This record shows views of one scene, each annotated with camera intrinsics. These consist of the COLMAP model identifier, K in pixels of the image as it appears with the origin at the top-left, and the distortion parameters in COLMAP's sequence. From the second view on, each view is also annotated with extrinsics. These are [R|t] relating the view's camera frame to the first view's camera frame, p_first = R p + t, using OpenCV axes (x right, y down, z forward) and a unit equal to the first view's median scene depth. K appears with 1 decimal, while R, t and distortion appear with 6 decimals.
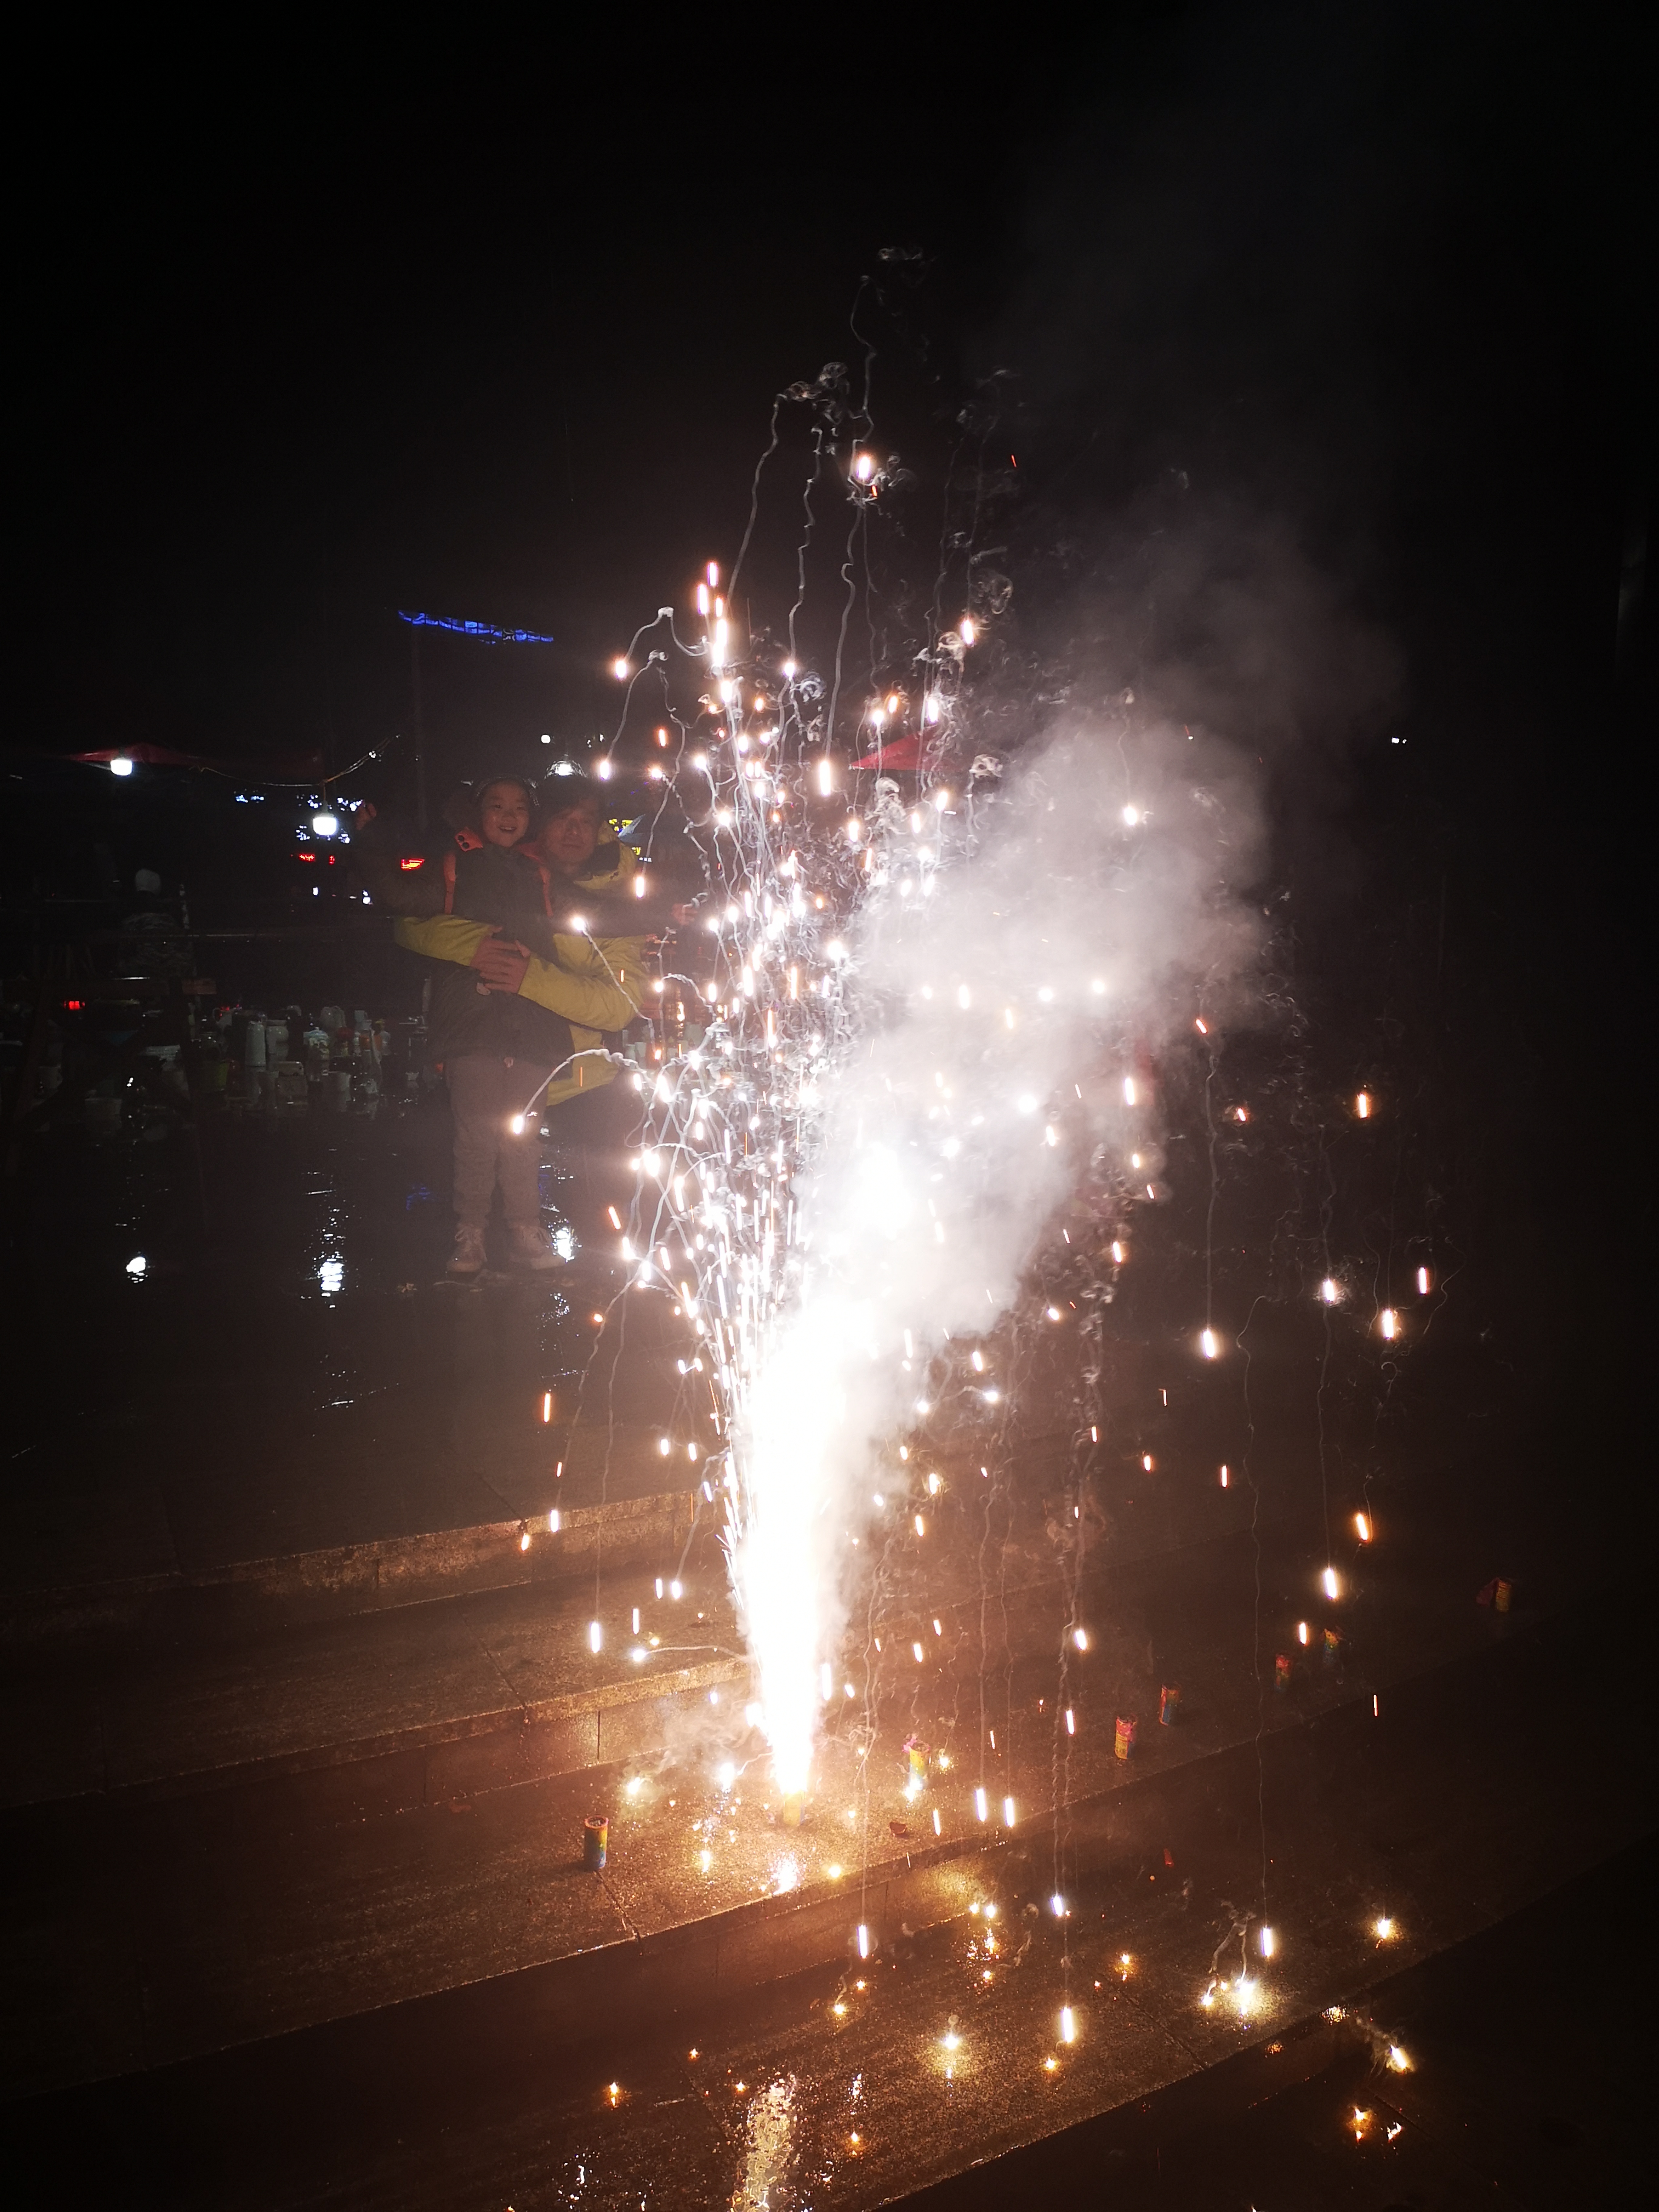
lens RADIAL K [[1703.8, 0, 818.6], [0, 1703.8, 1114.0], [0, 0, 1]] dist [0.074600, -0.084267]
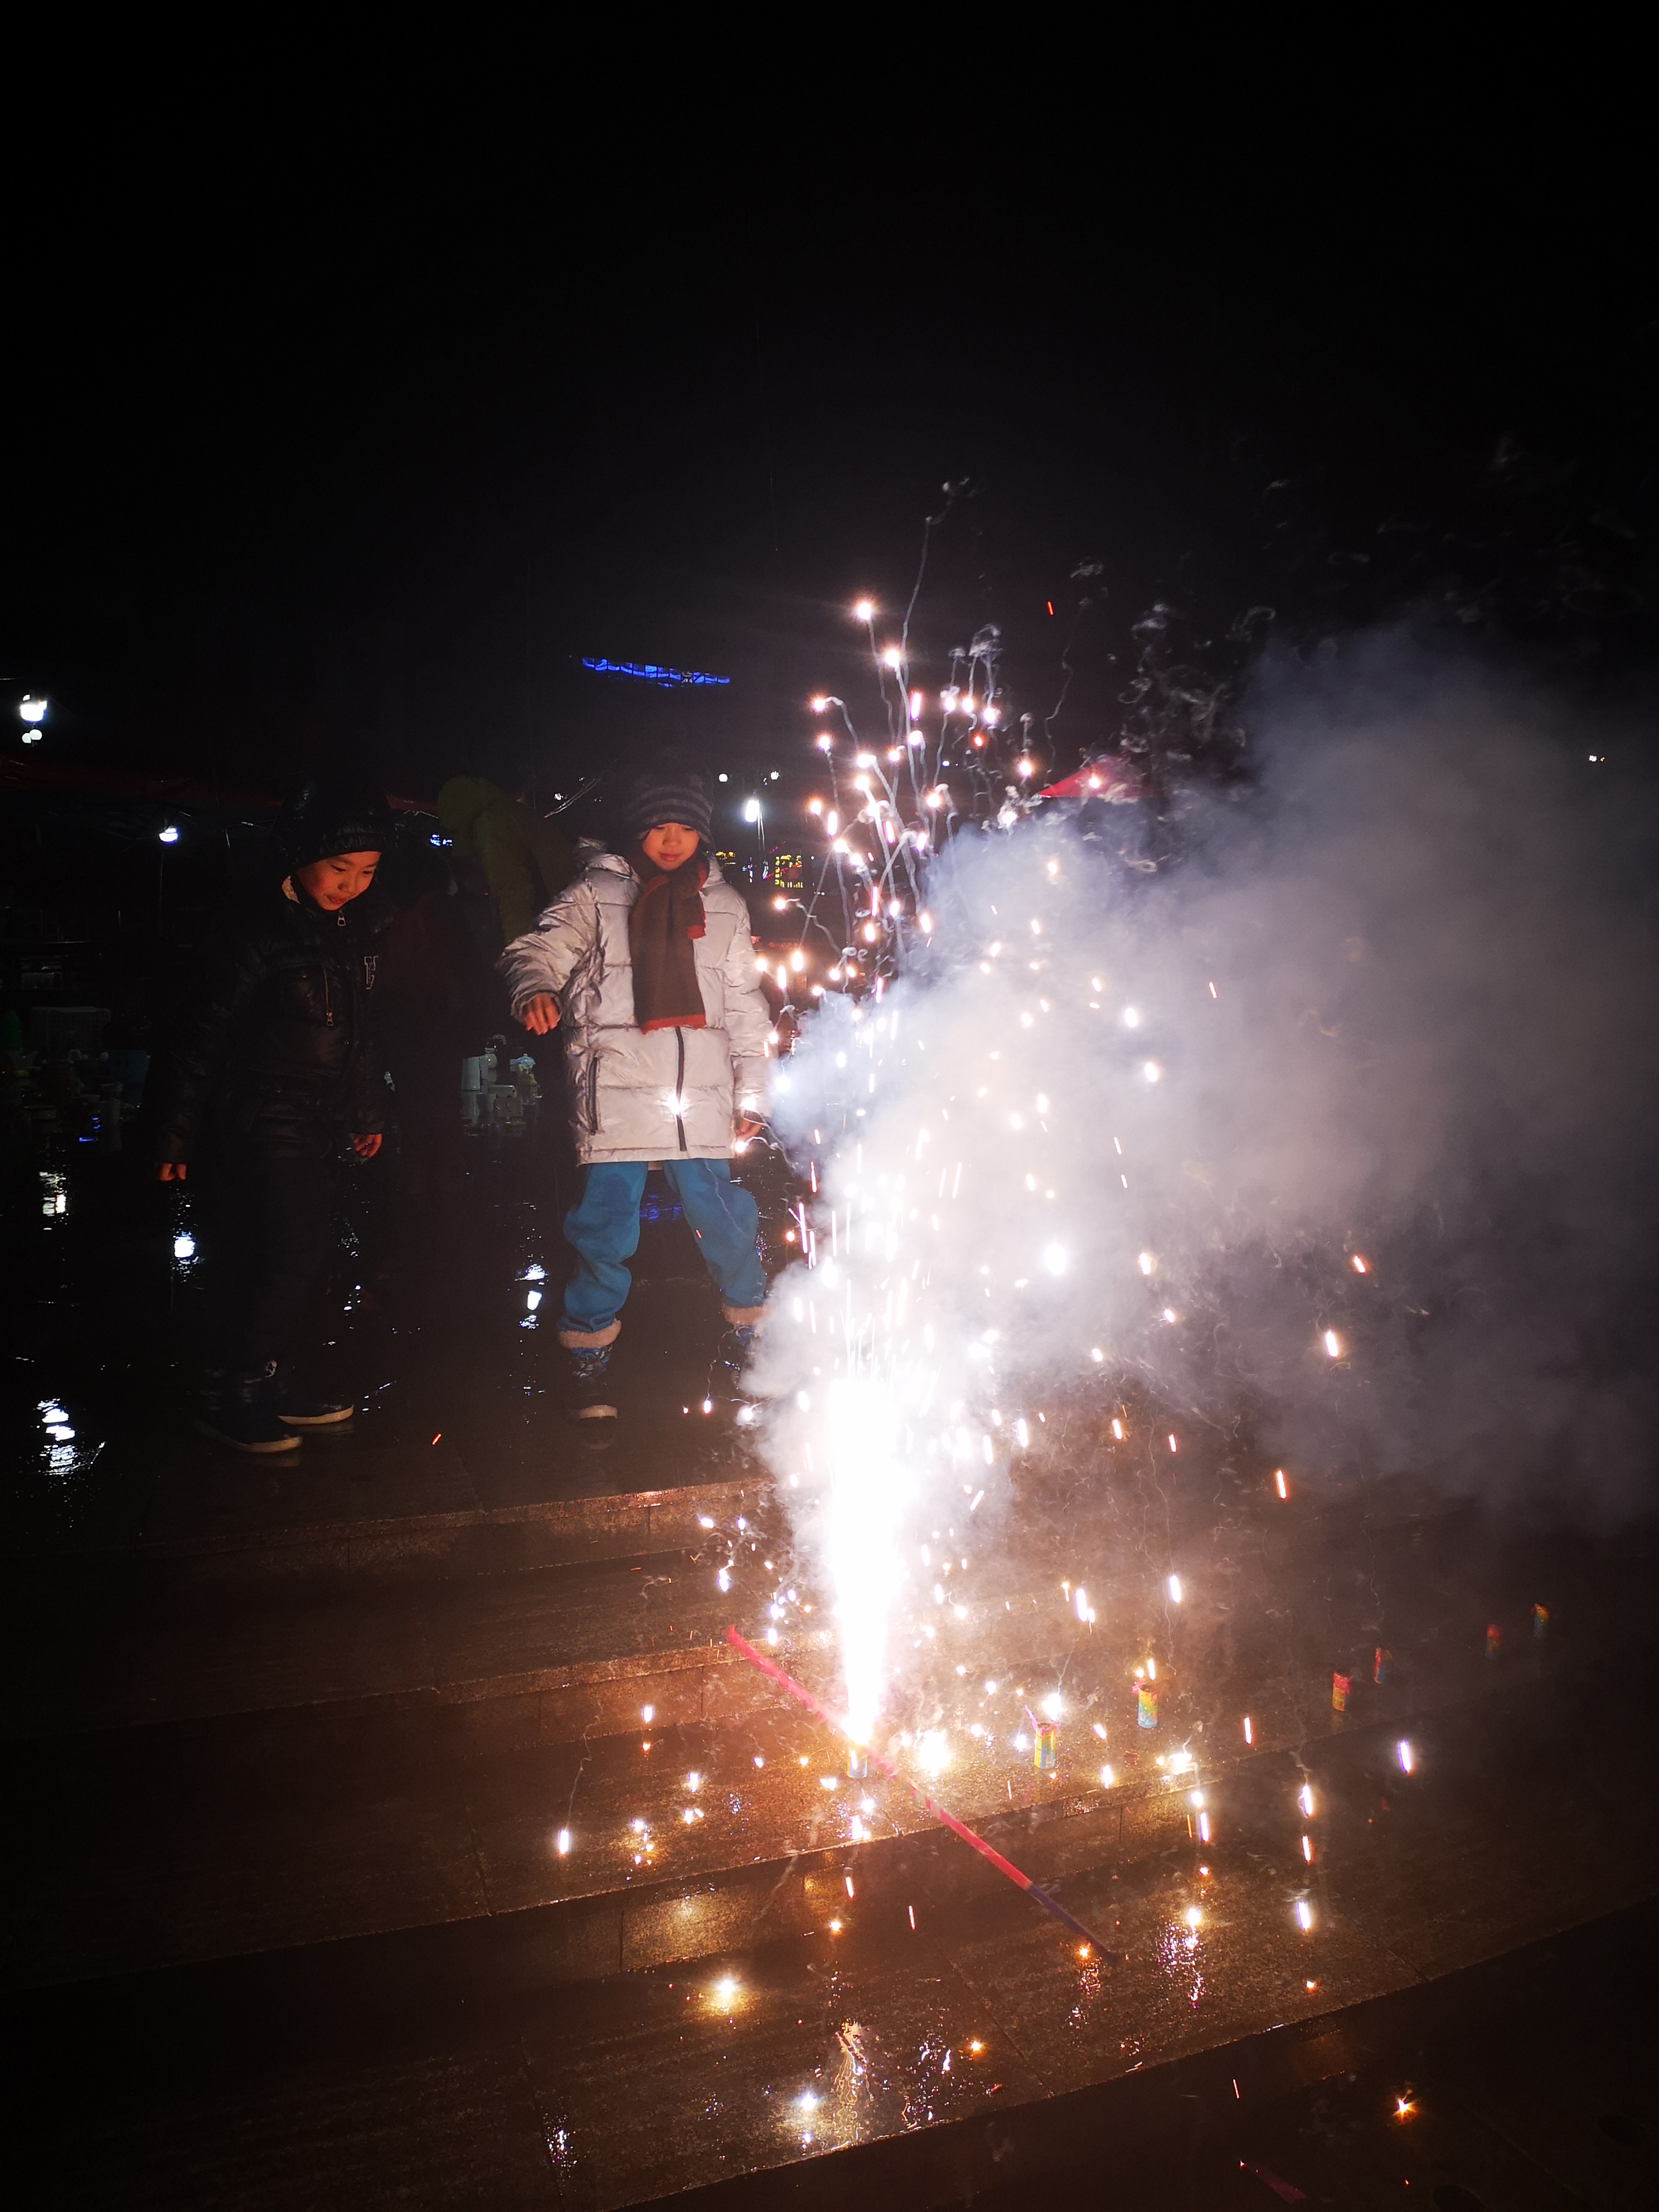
lens RADIAL K [[1703.8, 0, 820.0], [0, 1703.8, 1106.6], [0, 0, 1]] dist [0.074600, -0.084267]
pose [[0.995100, -0.002452, -0.098844, -0.035610], [0.000136, 0.999725, -0.023432, 0.024822], [0.098874, 0.023303, 0.994827, -0.097877]]
